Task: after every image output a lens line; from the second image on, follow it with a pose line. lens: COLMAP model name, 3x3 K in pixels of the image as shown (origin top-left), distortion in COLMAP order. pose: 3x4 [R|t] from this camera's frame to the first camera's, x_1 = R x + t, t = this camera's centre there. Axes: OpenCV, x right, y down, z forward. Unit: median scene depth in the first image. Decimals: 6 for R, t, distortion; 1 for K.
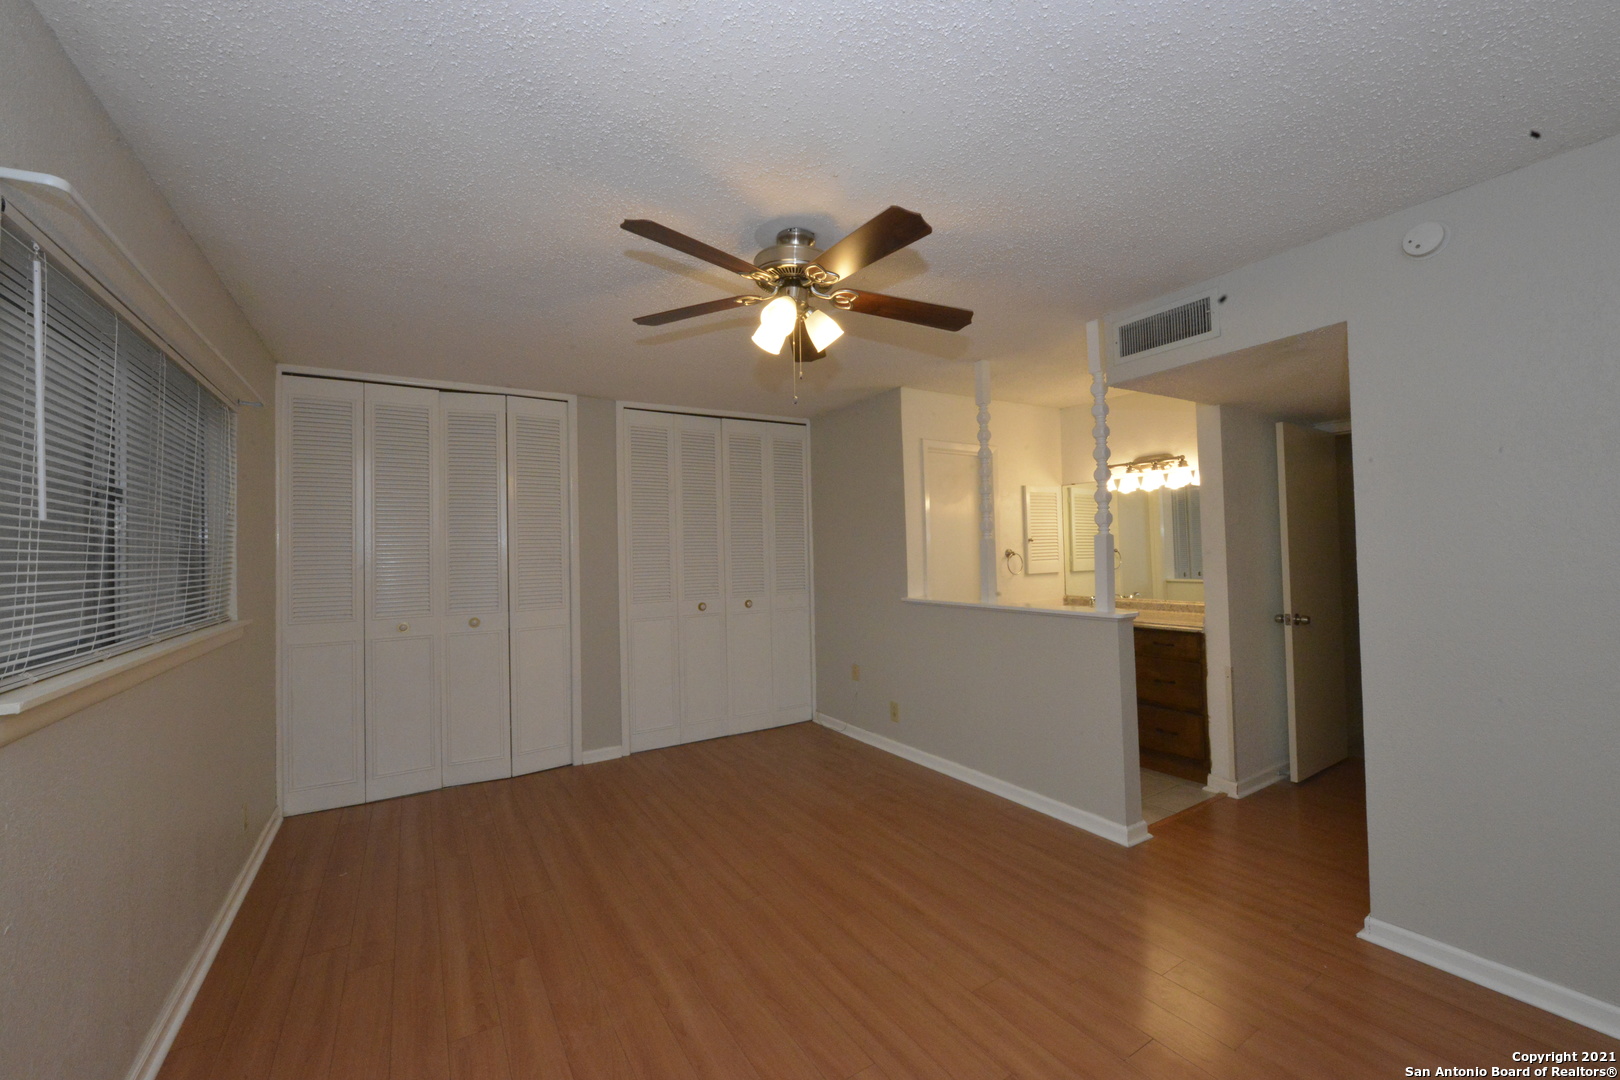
lens RADIAL K [[635.4, 0, 810.8], [0, 635.4, 534.3], [0, 0, 1]] dist [-0.006904, -0.000062]
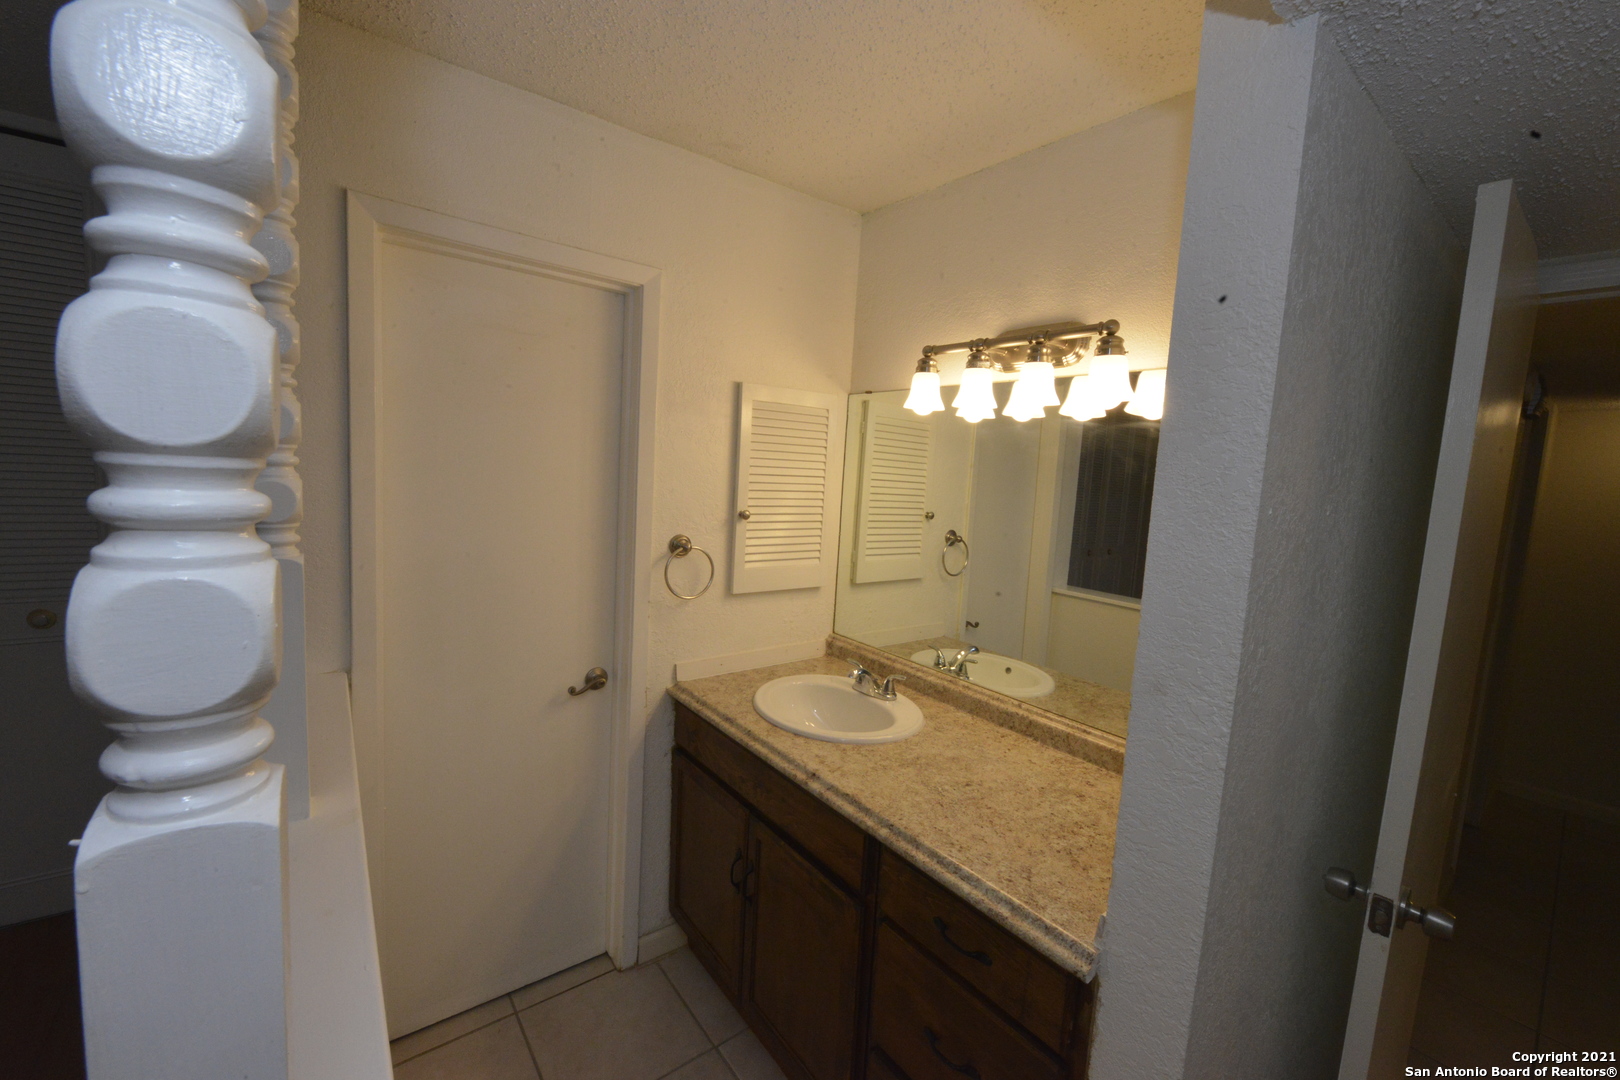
lens RADIAL K [[647.3, 0, 805.6], [0, 647.3, 534.8], [0, 0, 1]] dist [-0.007699, 0.000076]
pose [[0.991582, 0.069608, 0.109177, 0.392808], [-0.083185, 0.988639, 0.125192, -0.040661], [-0.099222, -0.133220, 0.986107, 0.659437]]
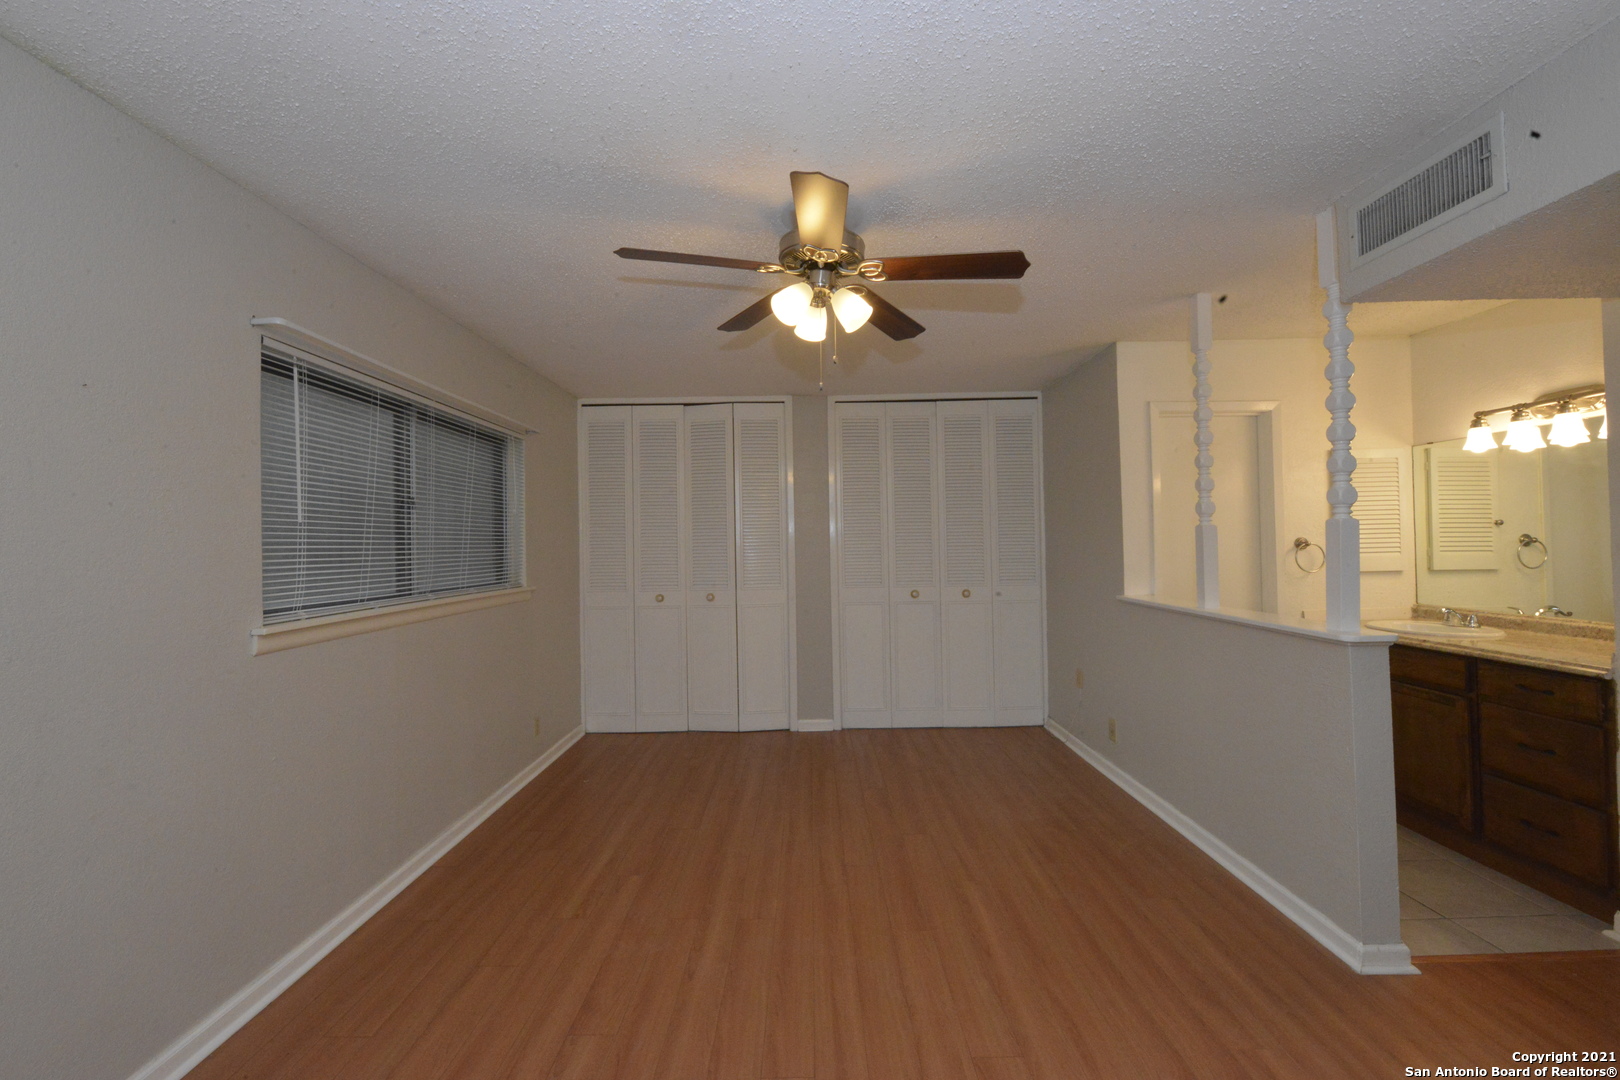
lens RADIAL K [[636.4, 0, 816.5], [0, 636.4, 532.2], [0, 0, 1]] dist [-0.007245, -0.000200]
pose [[0.852308, 0.000267, -0.523040, 0.245331], [0.010586, 0.999786, 0.017761, -0.002516], [0.522933, -0.020675, 0.852123, 0.081828]]
